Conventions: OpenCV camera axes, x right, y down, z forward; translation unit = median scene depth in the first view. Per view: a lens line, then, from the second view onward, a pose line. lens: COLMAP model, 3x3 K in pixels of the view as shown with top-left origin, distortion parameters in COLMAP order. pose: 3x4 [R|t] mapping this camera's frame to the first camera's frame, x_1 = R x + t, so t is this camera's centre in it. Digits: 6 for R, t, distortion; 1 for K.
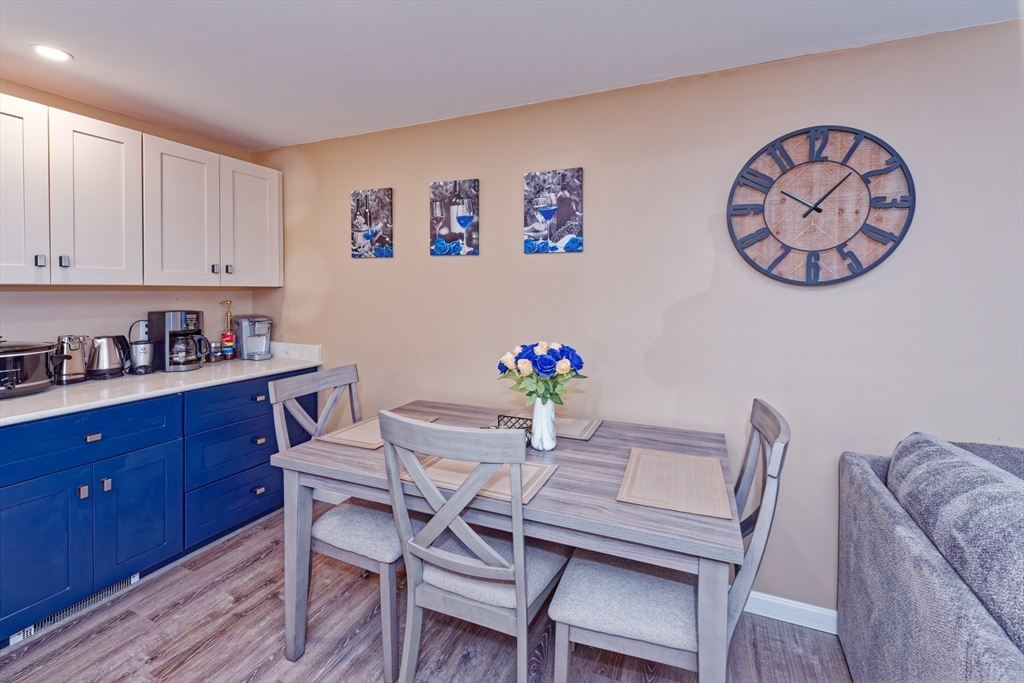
lens RADIAL K [[450.5, 0, 518.7], [0, 450.5, 299.9], [0, 0, 1]] dist [0.000134, 0.000015]
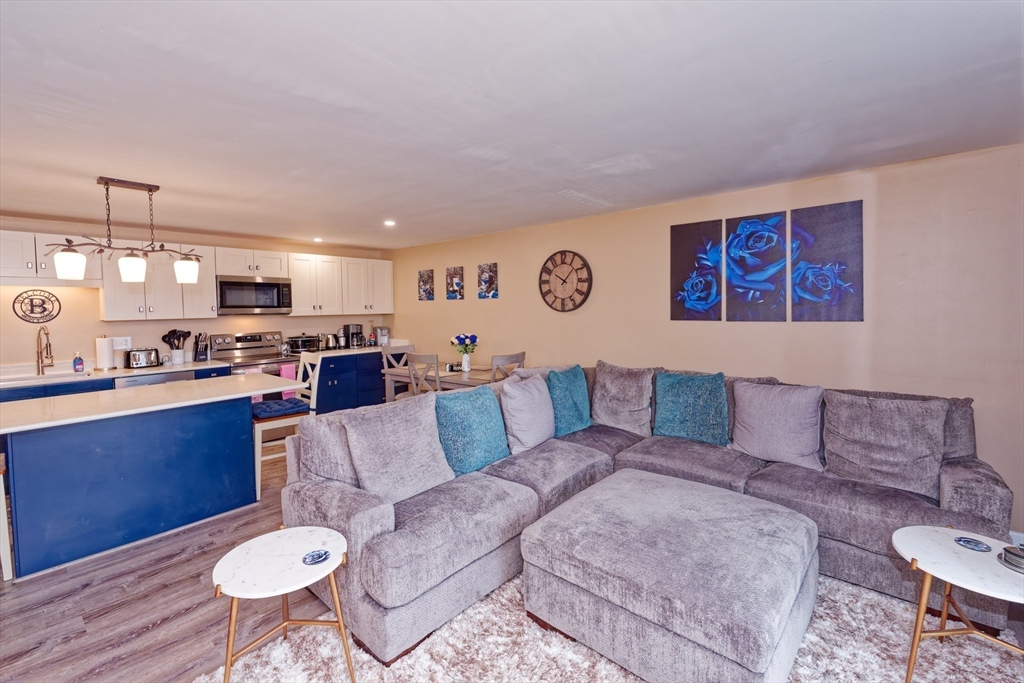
lens RADIAL K [[445.1, 0, 507.1], [0, 445.1, 329.6], [0, 0, 1]] dist [-0.010344, -0.000362]
pose [[0.954016, -0.005136, -0.299713, 0.815982], [0.013450, 0.999580, 0.025686, 0.001085], [0.299455, -0.028537, 0.953683, -1.128445]]
